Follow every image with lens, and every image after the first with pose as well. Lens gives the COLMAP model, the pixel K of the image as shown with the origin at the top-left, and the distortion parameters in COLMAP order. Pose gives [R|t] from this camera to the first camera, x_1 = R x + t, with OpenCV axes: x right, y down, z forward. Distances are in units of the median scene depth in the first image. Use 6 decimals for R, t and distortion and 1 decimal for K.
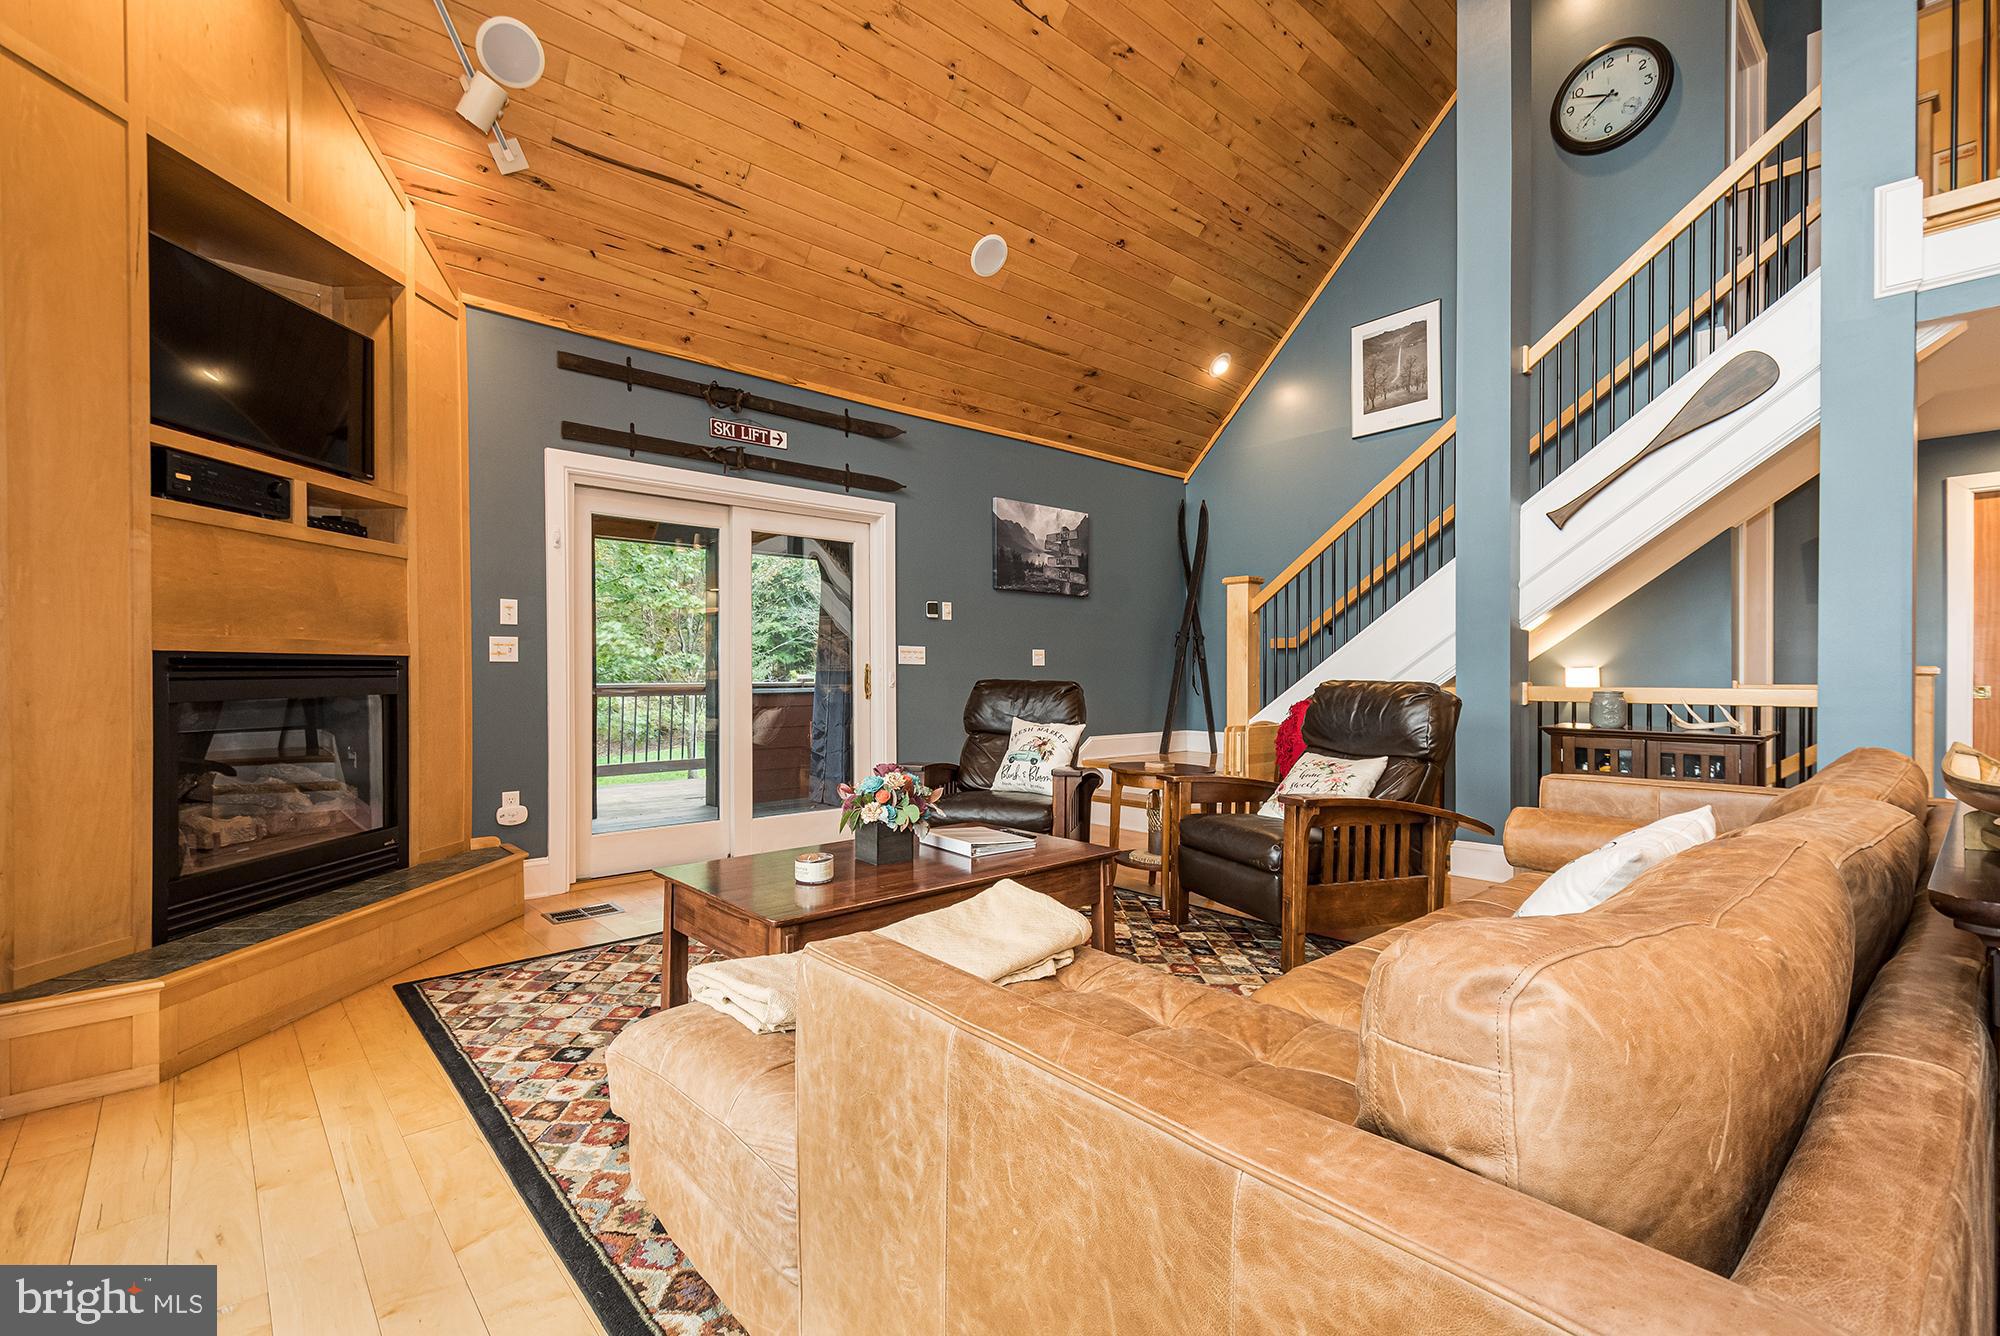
lens RADIAL K [[904.3, 0, 1005.0], [0, 904.3, 682.4], [0, 0, 1]] dist [0.017211, 0.000292]
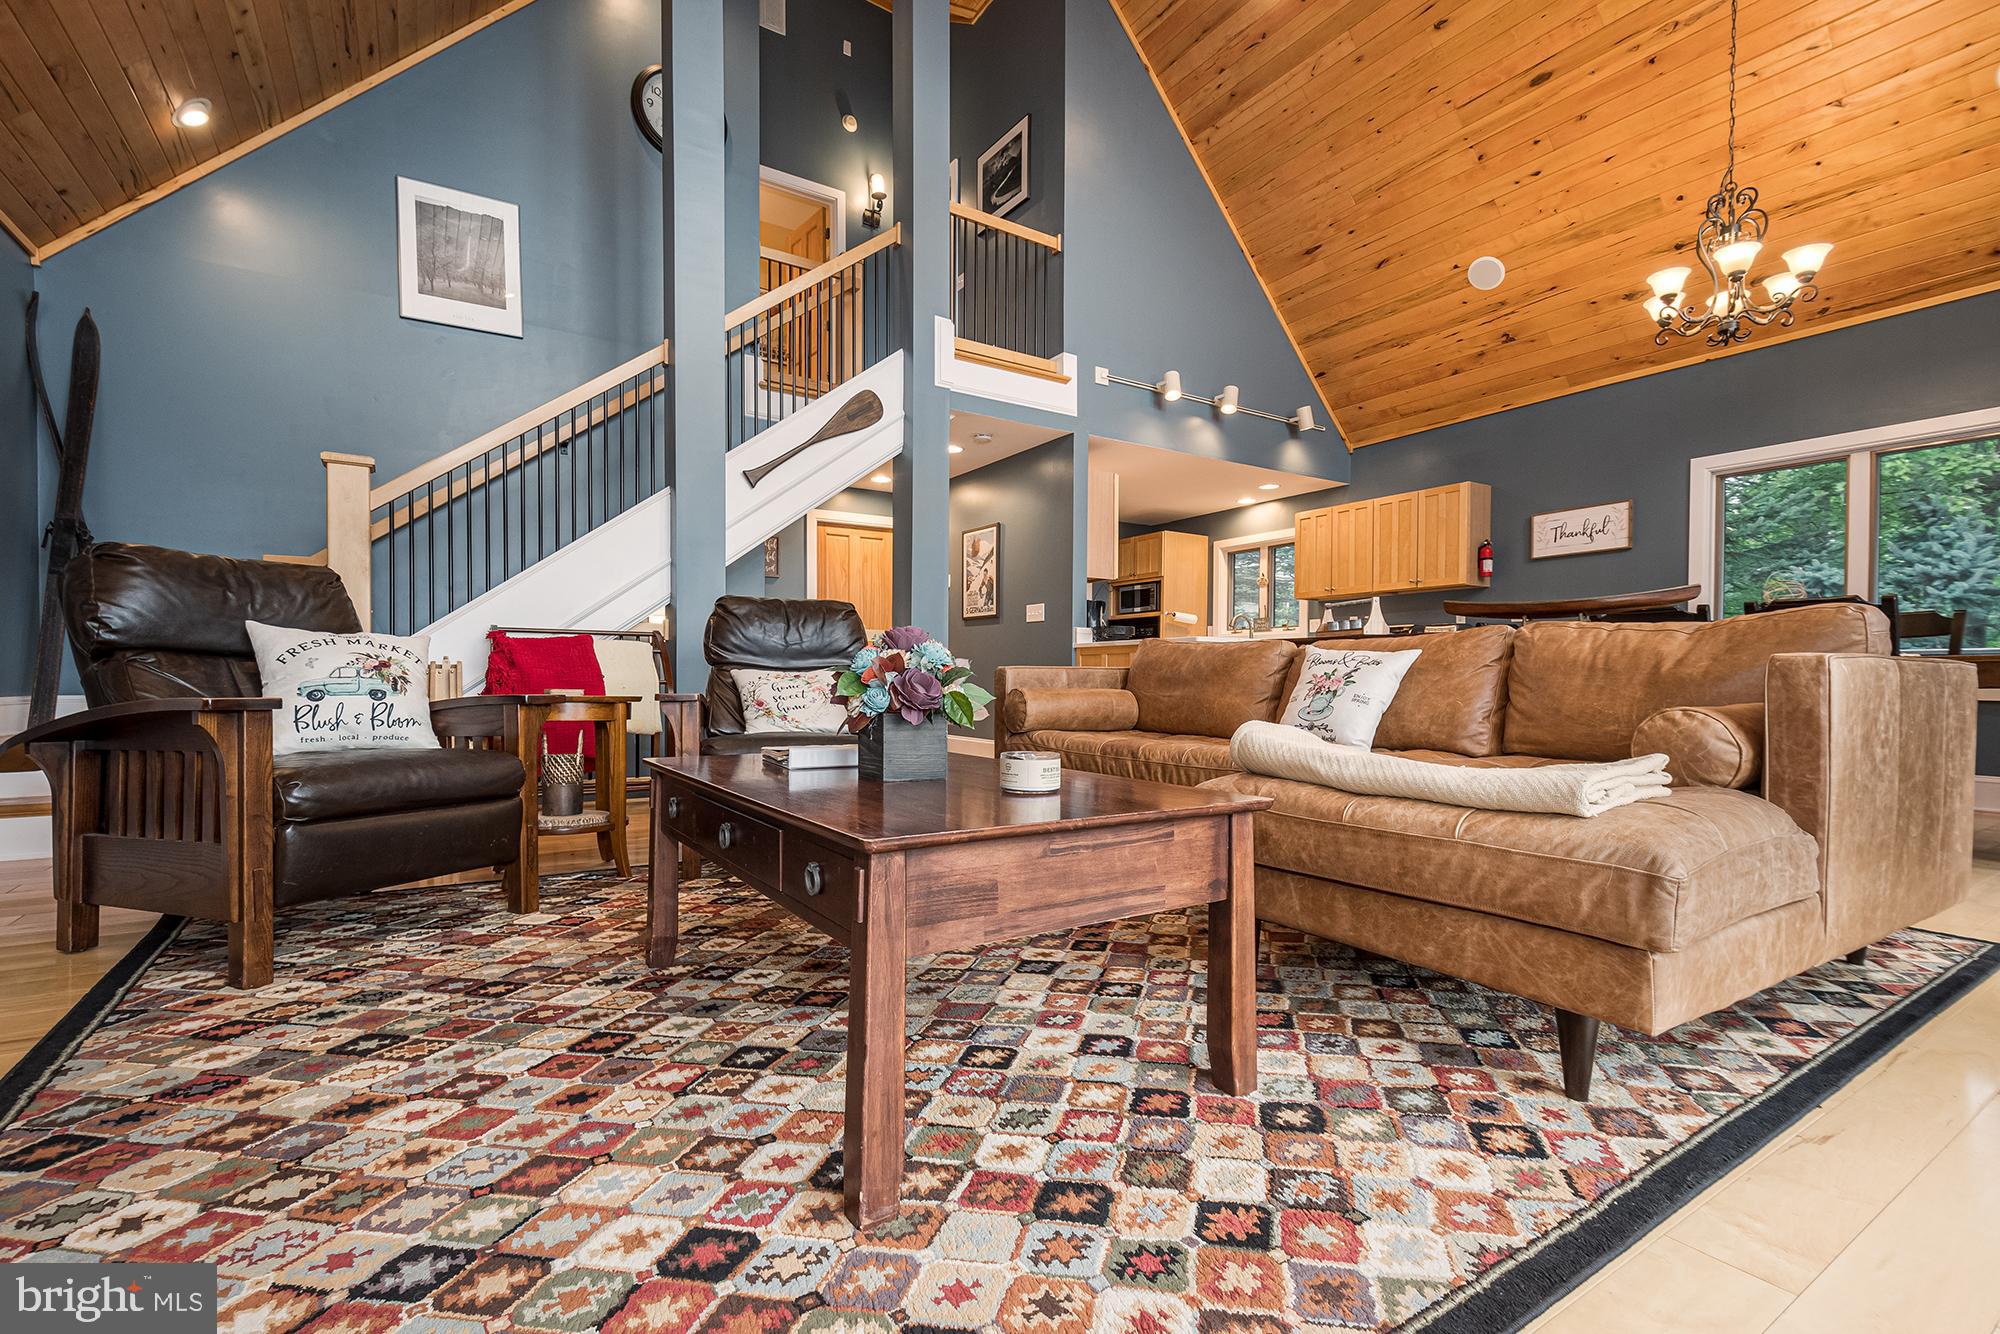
lens RADIAL K [[895.3, 0, 988.8], [0, 895.3, 684.9], [0, 0, 1]] dist [0.013116, -0.002562]
pose [[0.153265, -0.007122, 0.988159, -0.441830], [0.004411, 0.999969, 0.006523, 0.073179], [-0.988175, 0.003359, 0.153292, 0.494660]]
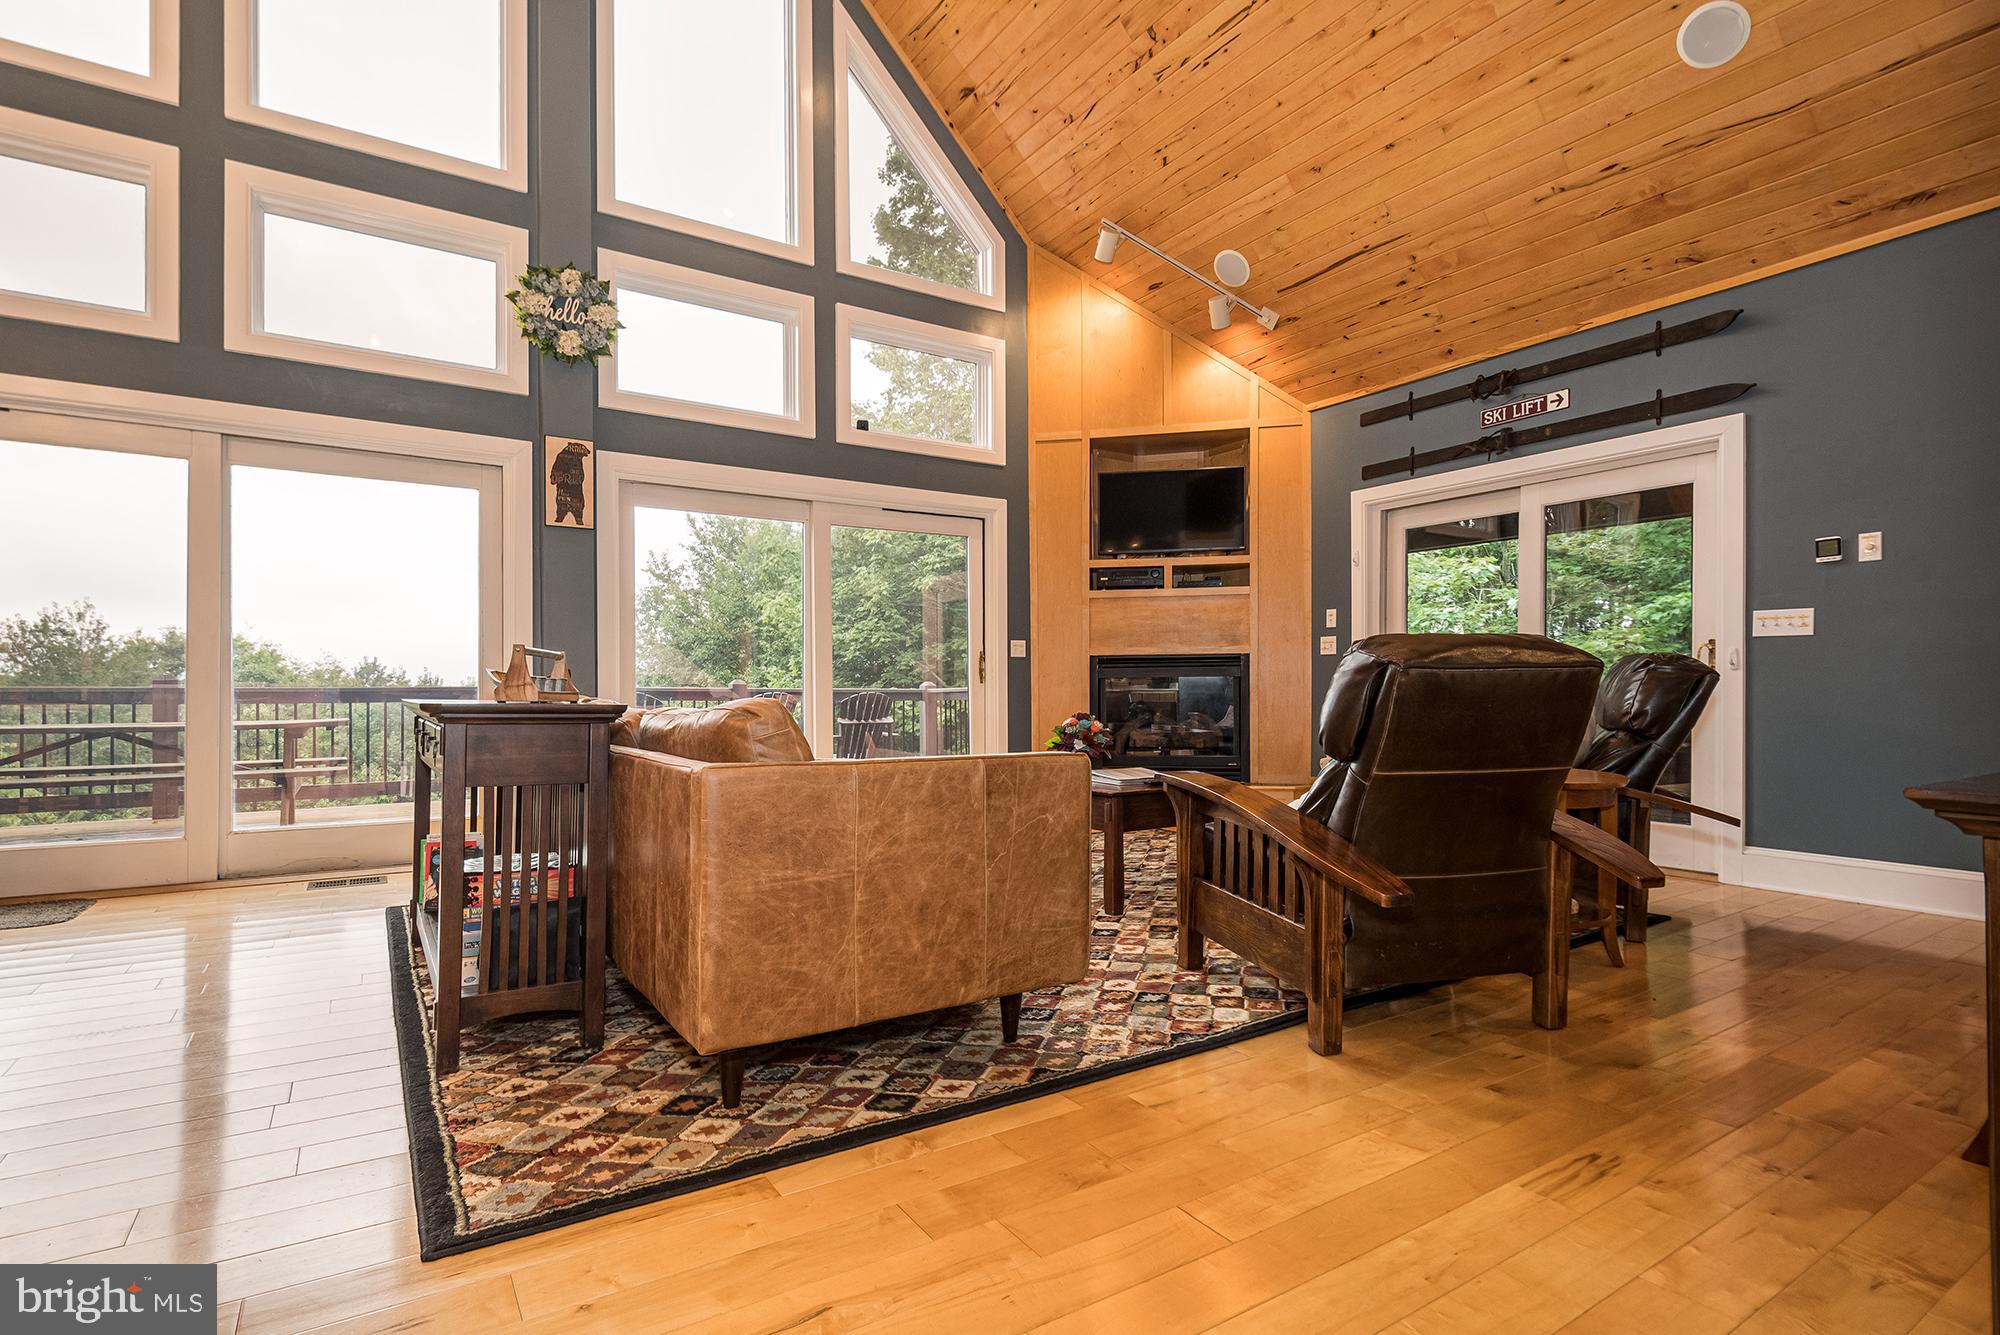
lens RADIAL K [[935.1, 0, 992.0], [0, 935.1, 695.5], [0, 0, 1]] dist [0.017111, -0.007066]
pose [[-0.146631, 0.005372, -0.989177, 0.854692], [-0.007783, 0.999948, 0.006585, 0.030918], [0.989161, 0.008665, -0.146582, 0.634535]]
